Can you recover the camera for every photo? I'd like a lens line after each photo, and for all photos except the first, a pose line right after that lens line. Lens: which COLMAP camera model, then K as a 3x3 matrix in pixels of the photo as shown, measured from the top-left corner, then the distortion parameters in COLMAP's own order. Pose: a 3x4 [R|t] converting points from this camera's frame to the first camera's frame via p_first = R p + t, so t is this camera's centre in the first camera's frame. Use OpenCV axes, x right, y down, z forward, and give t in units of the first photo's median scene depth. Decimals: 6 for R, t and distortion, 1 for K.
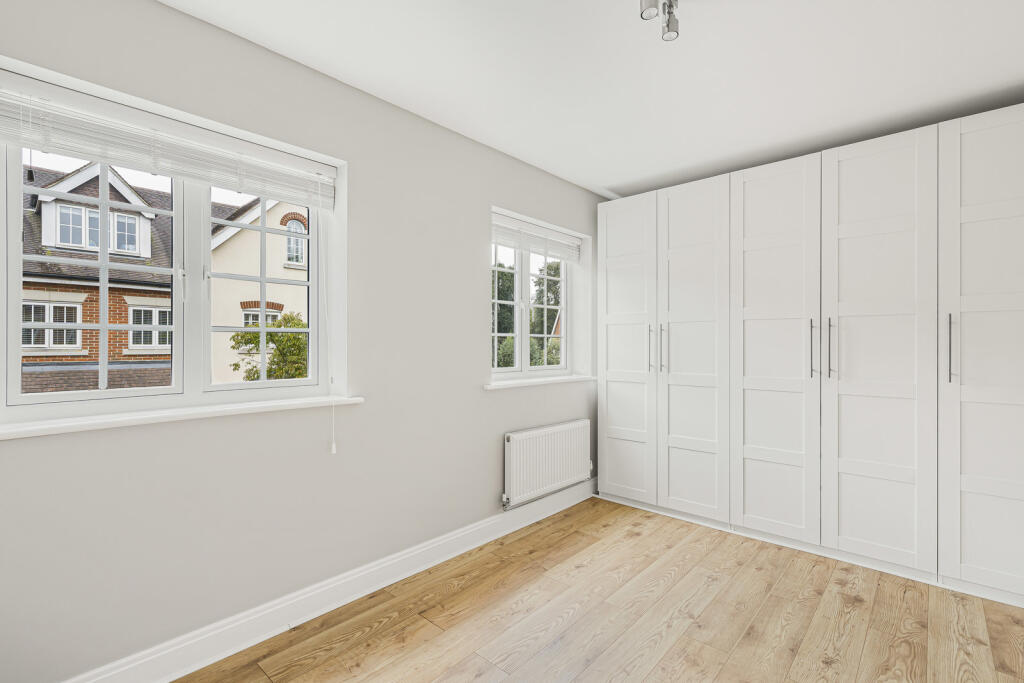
lens RADIAL K [[473.5, 0, 512.0], [0, 473.5, 341.5], [0, 0, 1]] dist [-0.000330, -0.000055]
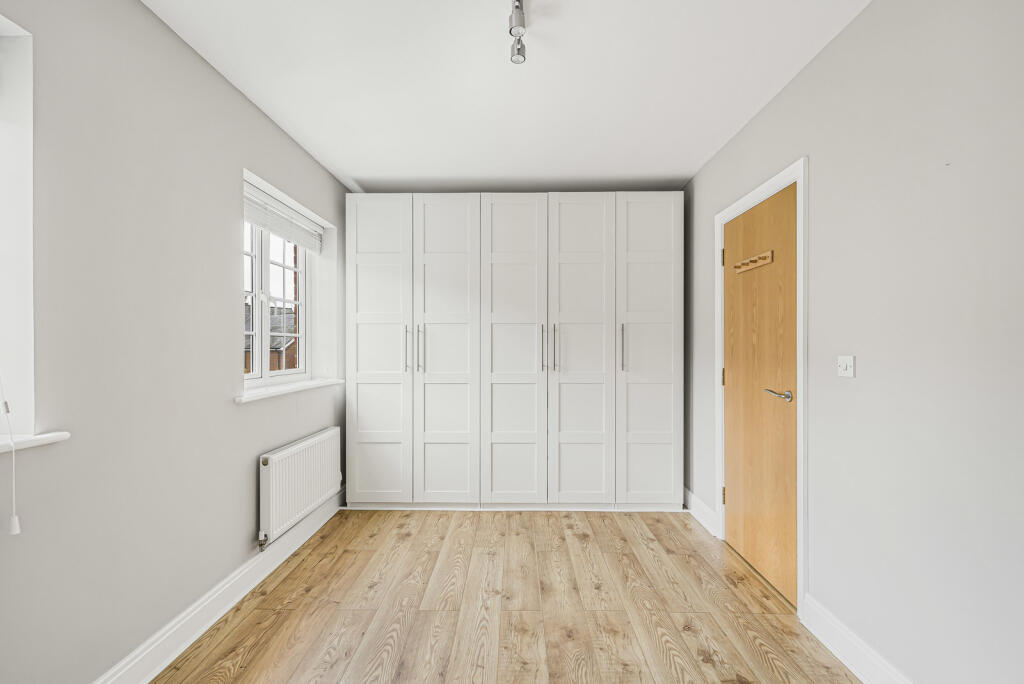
lens RADIAL K [[451.0, 0, 561.7], [0, 451.0, 343.7], [0, 0, 1]] dist [0.002921, -0.000287]
pose [[0.743026, 0.000451, 0.669263, -0.148137], [-0.002465, 0.999995, 0.002063, 0.001359], [-0.669258, -0.003183, 0.743023, 0.087591]]
